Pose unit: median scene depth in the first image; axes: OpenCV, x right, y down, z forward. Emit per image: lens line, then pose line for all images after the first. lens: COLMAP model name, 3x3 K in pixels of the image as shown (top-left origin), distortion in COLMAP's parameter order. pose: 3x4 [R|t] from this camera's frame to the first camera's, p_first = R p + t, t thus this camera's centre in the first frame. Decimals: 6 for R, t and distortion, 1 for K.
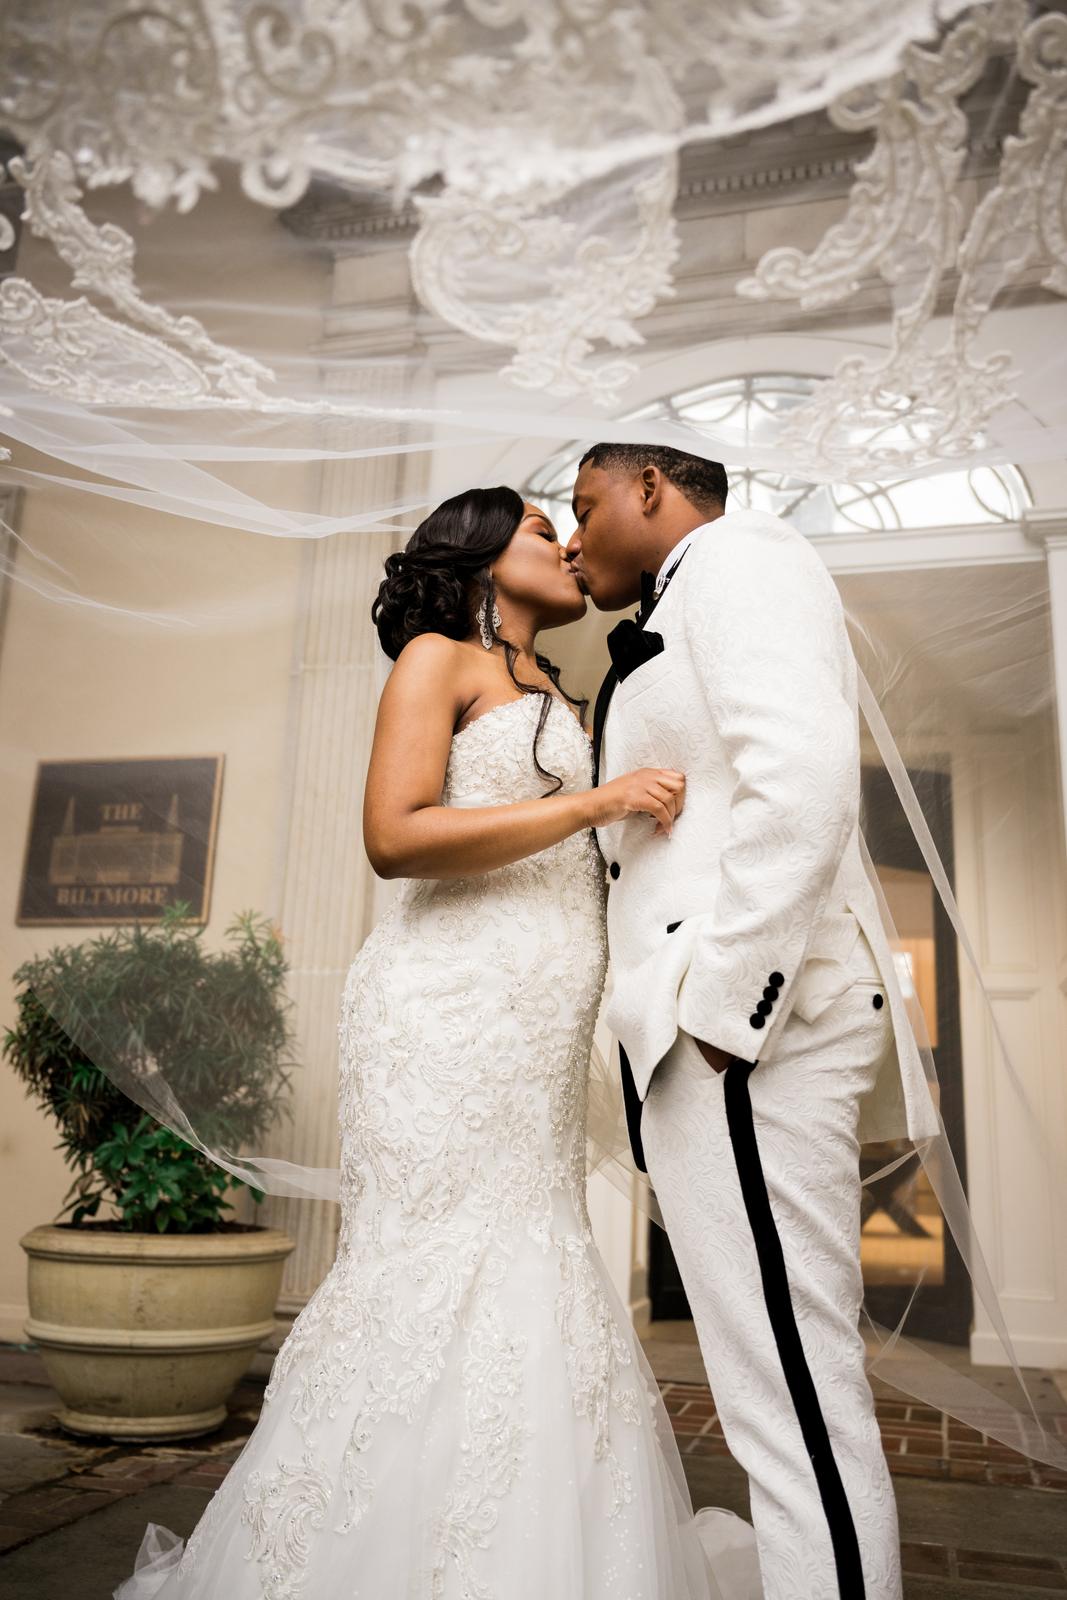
lens RADIAL K [[1384.6, 0, 528.0], [0, 1384.6, 761.8], [0, 0, 1]] dist [-0.001545, 0.004590]
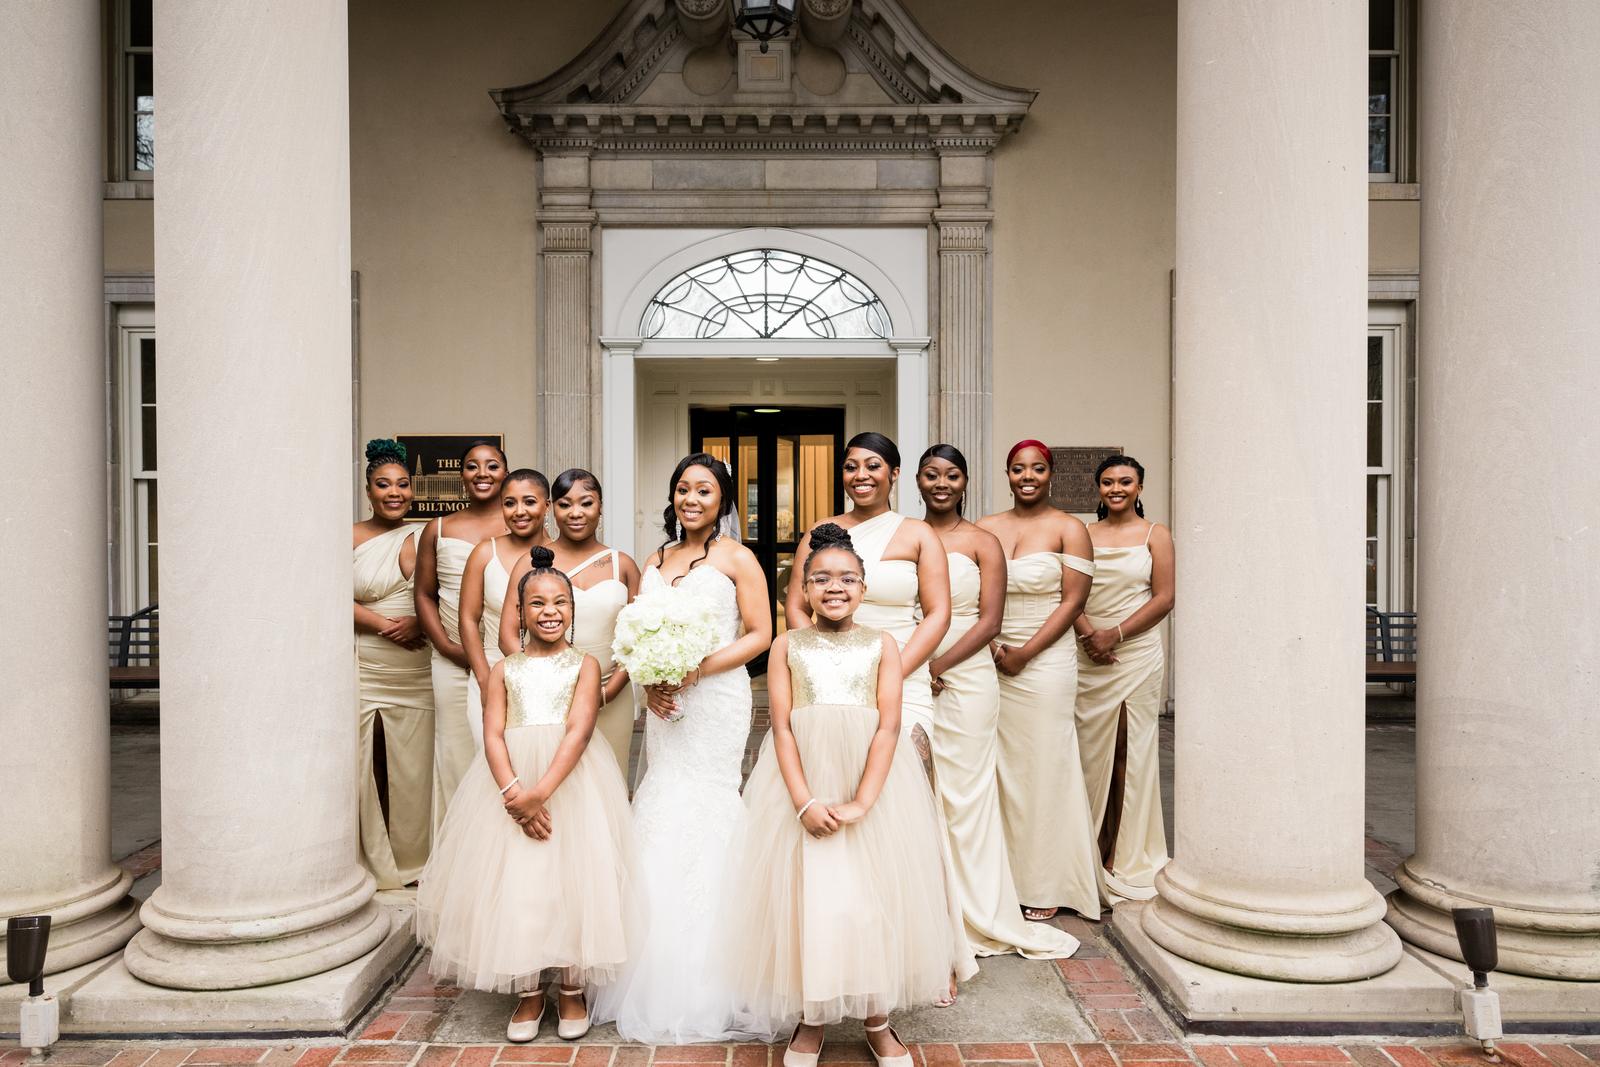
lens RADIAL K [[1196.4, 0, 790.2], [0, 1196.4, 539.3], [0, 0, 1]] dist [-0.000840, 0.001752]
pose [[0.959994, -0.045830, 0.276246, -0.358583], [-0.033949, 0.960191, 0.277275, -0.410824], [-0.277957, -0.275560, 0.920221, -0.859330]]
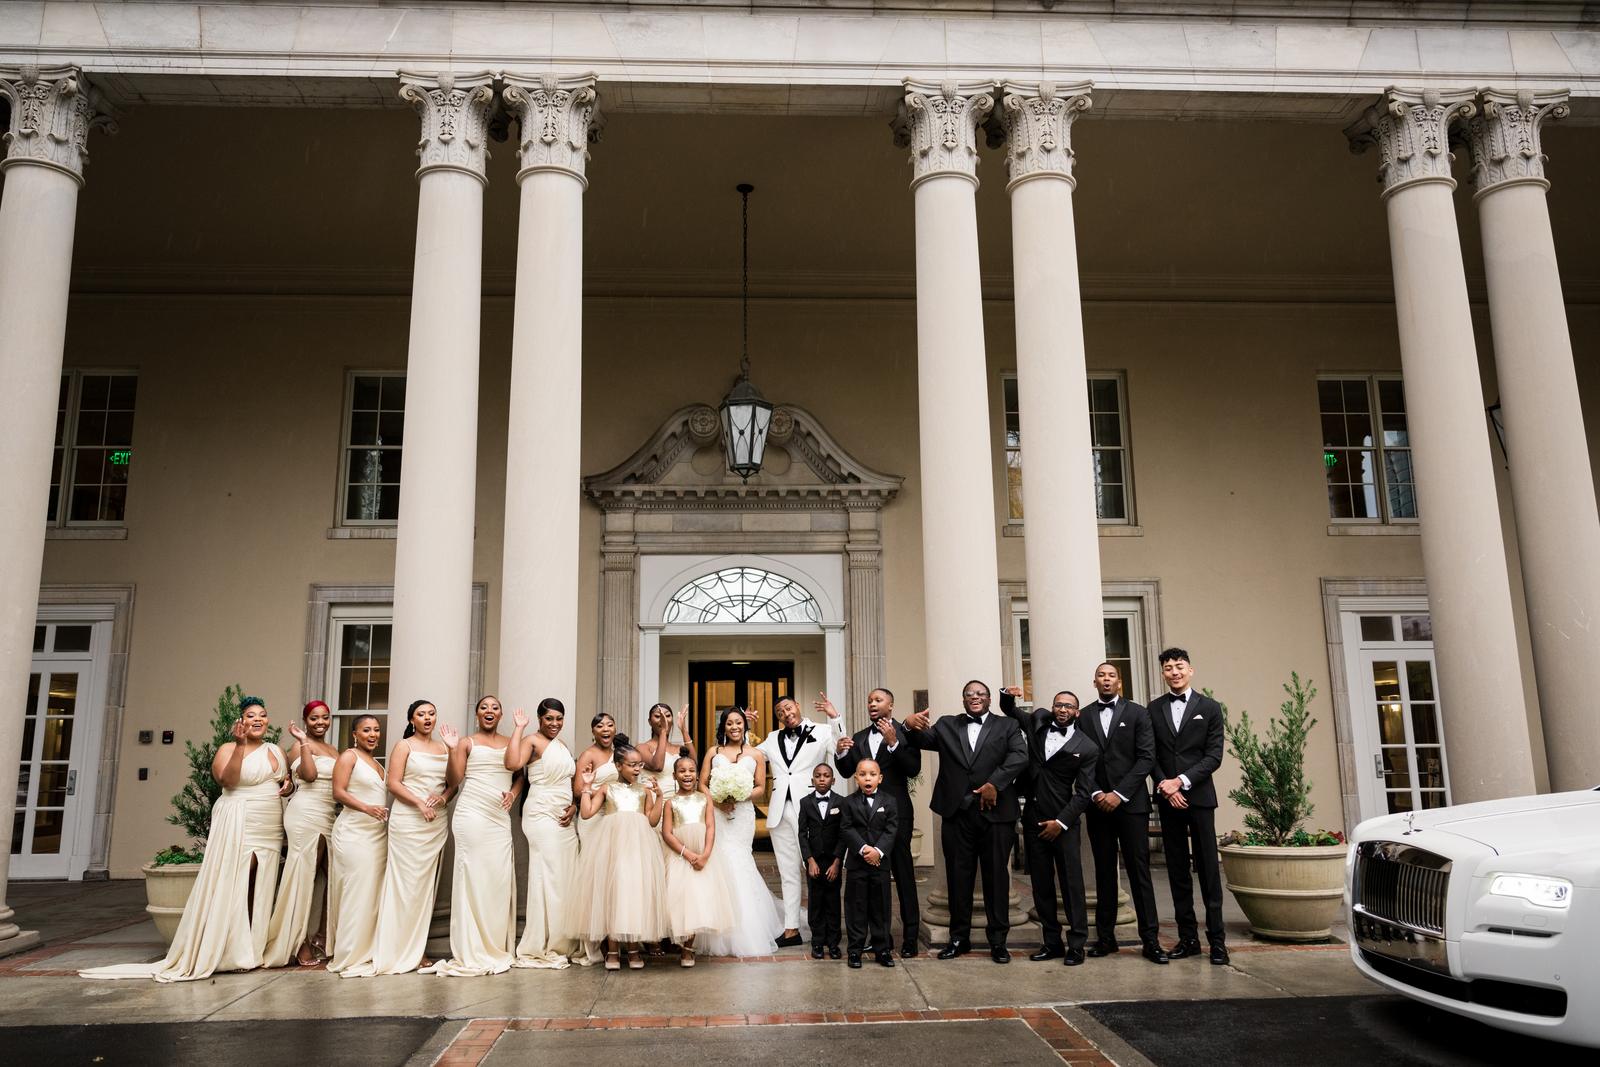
lens RADIAL K [[1181.9, 0, 798.9], [0, 1181.9, 514.1], [0, 0, 1]] dist [-0.003490, 0.002508]
pose [[0.947617, 0.010315, 0.319243, -0.698082], [-0.034642, 0.996902, 0.070617, -0.695484], [-0.317525, -0.077977, 0.945038, -1.924548]]
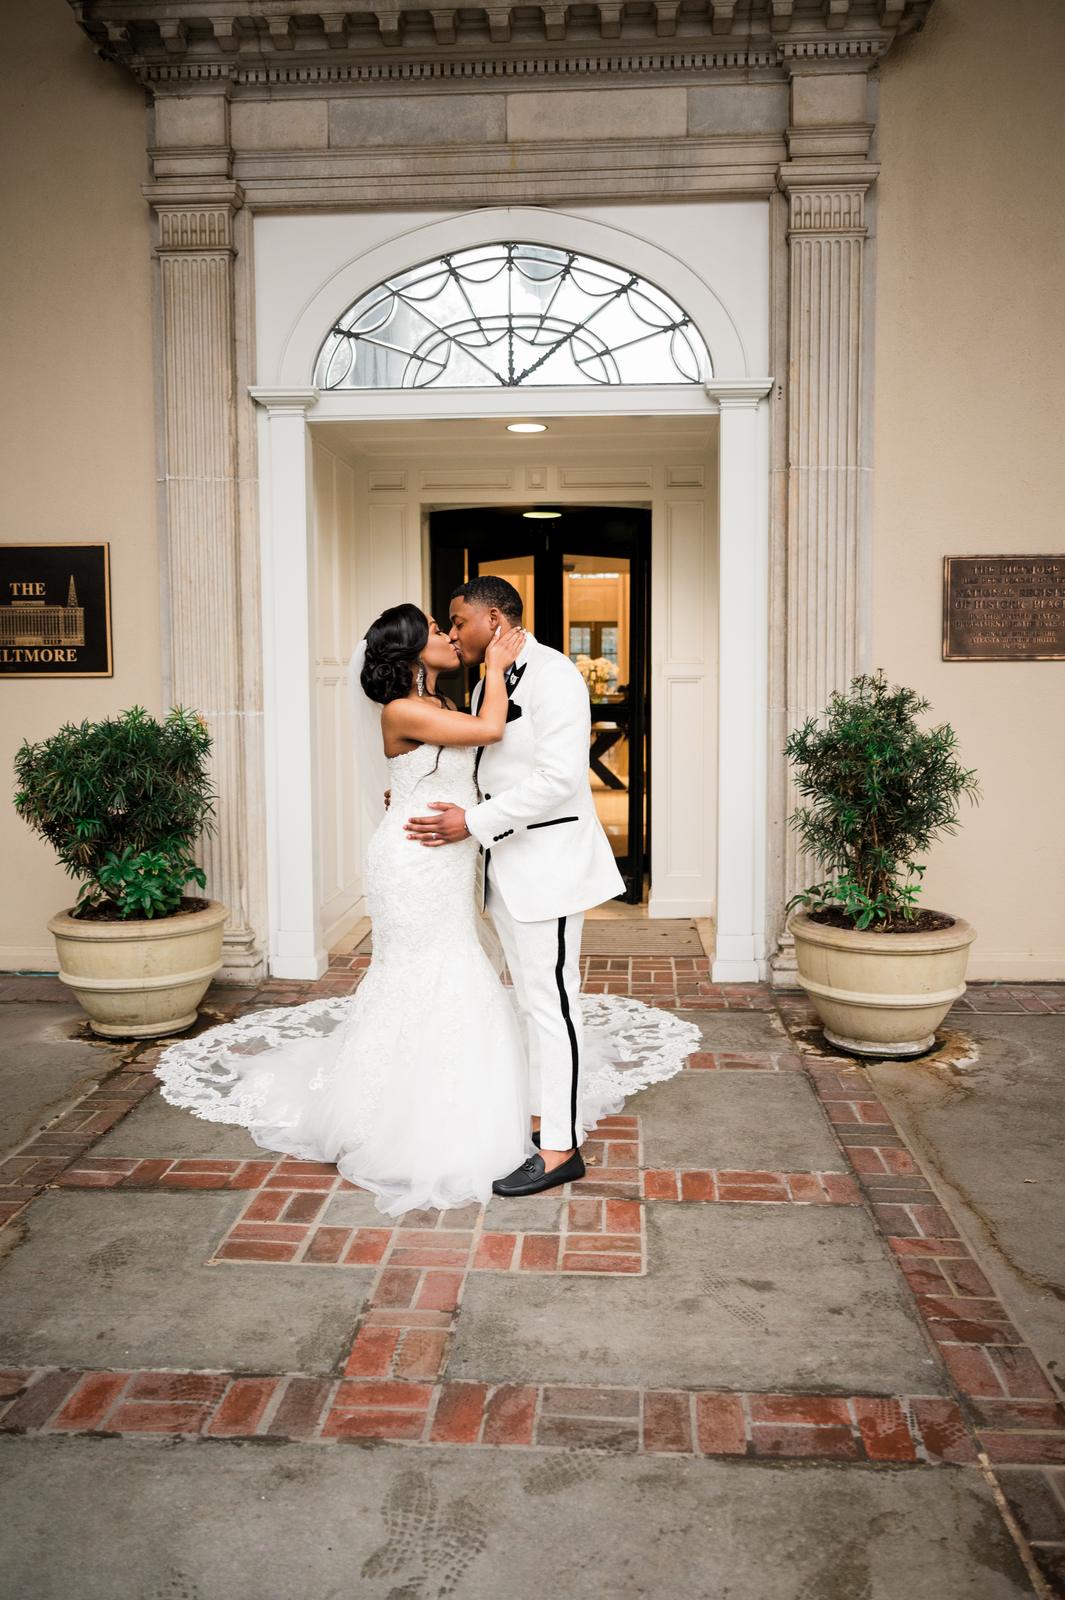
lens RADIAL K [[1309.6, 0, 546.7], [0, 1309.6, 770.3], [0, 0, 1]] dist [-0.004868, 0.005440]
pose [[0.976990, -0.060519, 0.204521, -0.097187], [-0.012048, 0.941710, 0.336211, -0.259498], [-0.212947, -0.330939, 0.919311, -0.323962]]
